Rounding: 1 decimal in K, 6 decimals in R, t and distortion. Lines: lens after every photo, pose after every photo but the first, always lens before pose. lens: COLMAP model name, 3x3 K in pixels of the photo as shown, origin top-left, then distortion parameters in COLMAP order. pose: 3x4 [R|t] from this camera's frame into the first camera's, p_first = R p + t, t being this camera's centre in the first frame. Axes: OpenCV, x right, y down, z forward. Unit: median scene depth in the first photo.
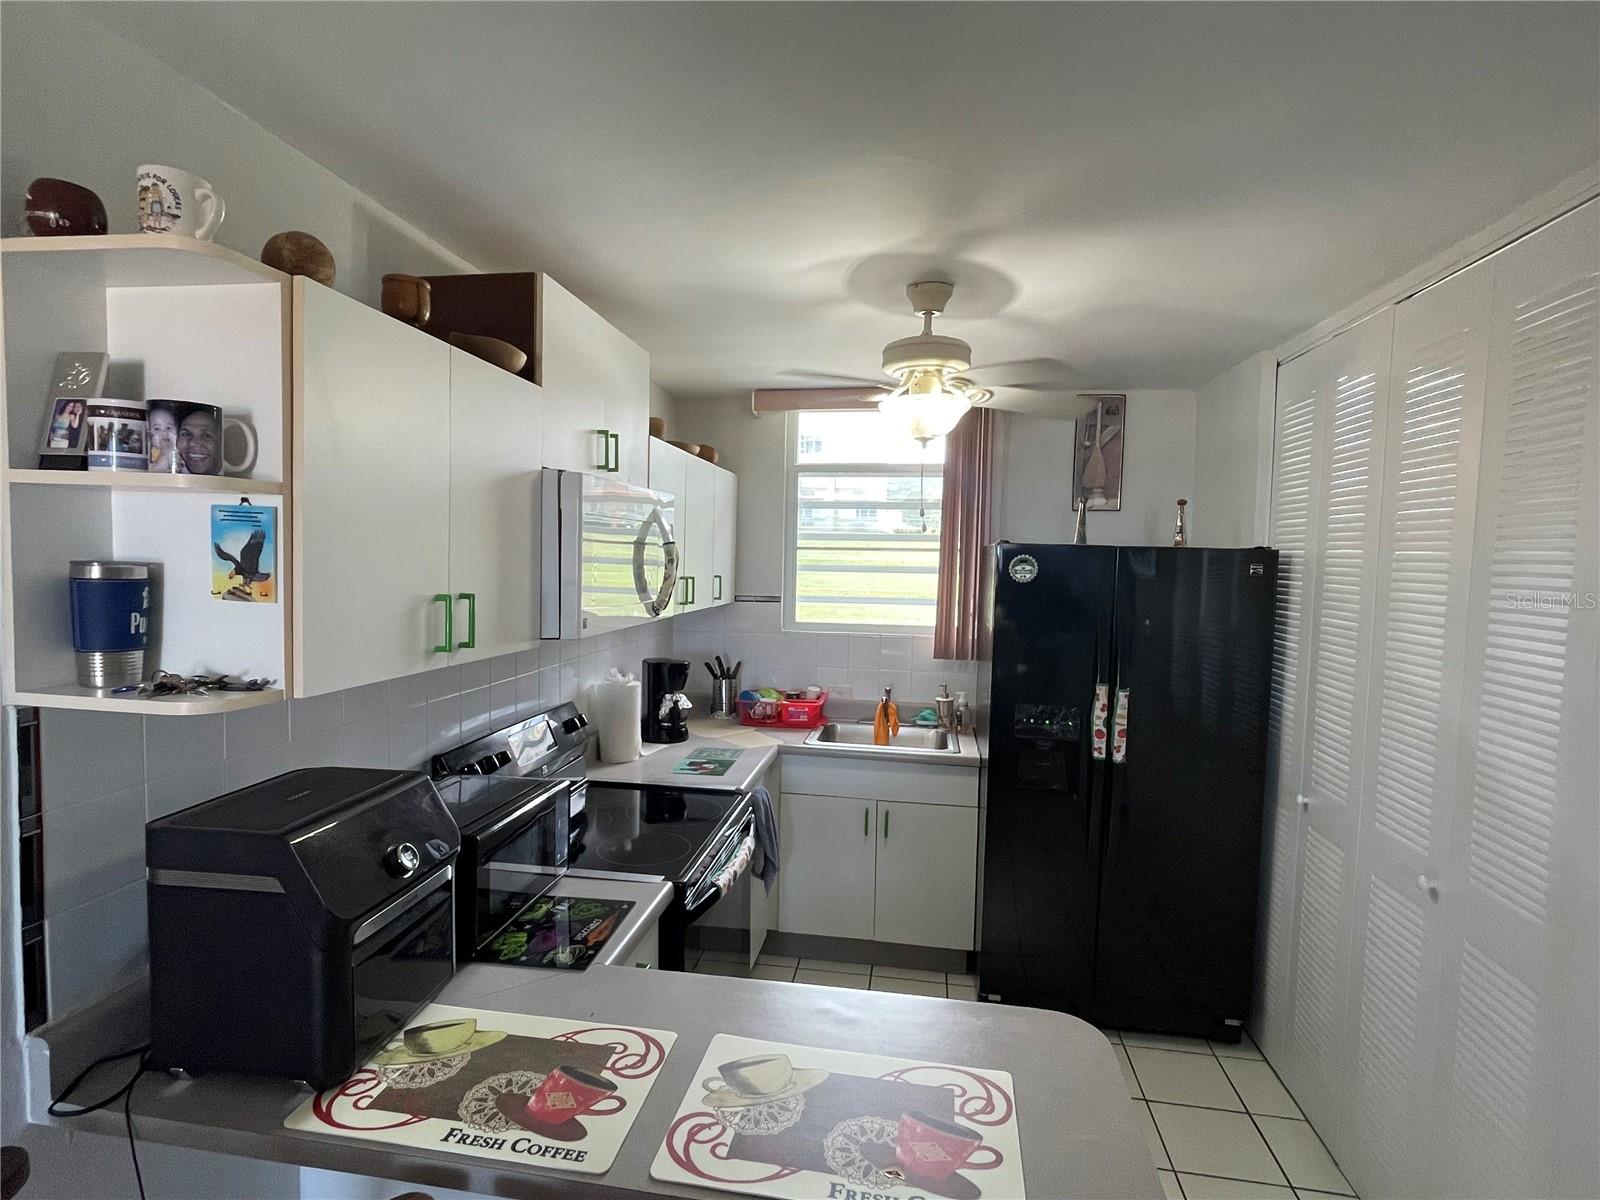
lens RADIAL K [[822.2, 0, 790.5], [0, 822.2, 605.2], [0, 0, 1]] dist [-0.005083, 0.000387]
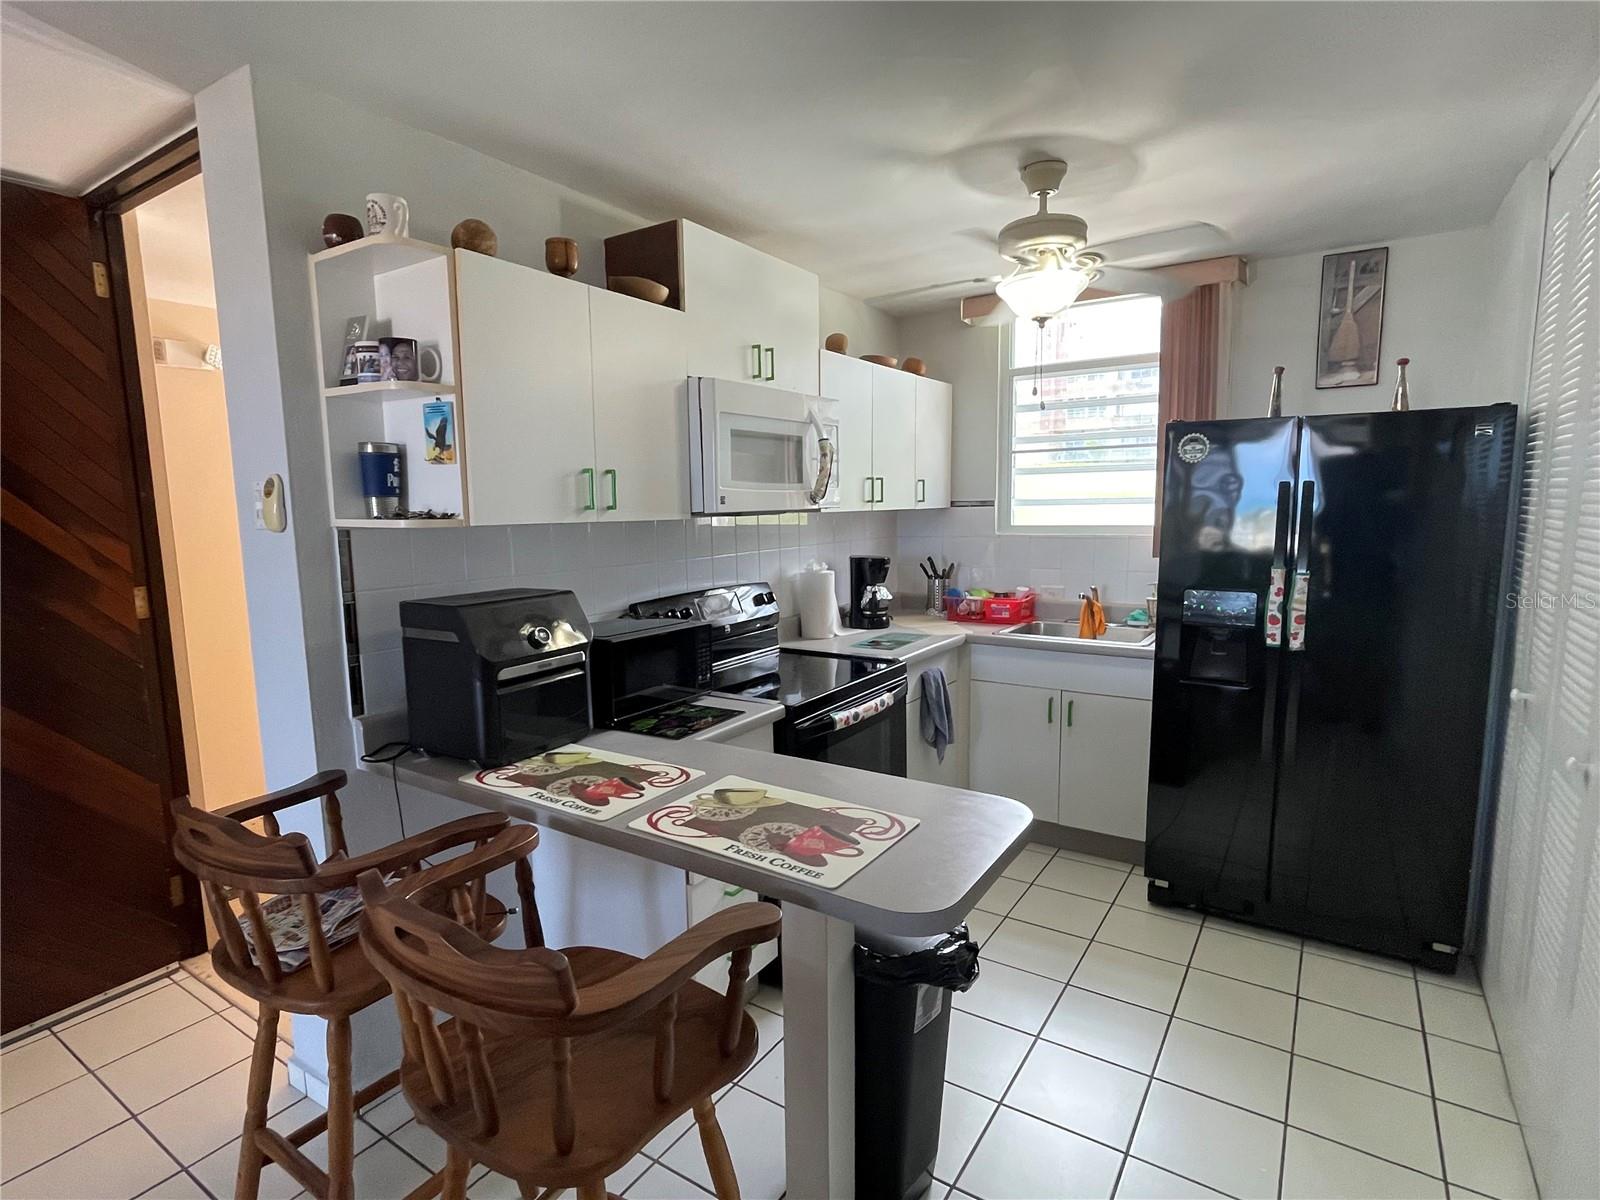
lens RADIAL K [[822.2, 0, 790.5], [0, 822.2, 605.2], [0, 0, 1]] dist [-0.005083, 0.000387]
pose [[0.910045, 0.015804, -0.414209, 0.379786], [0.011218, 0.997968, 0.062723, 0.108778], [0.414359, -0.061728, 0.908018, -0.113740]]
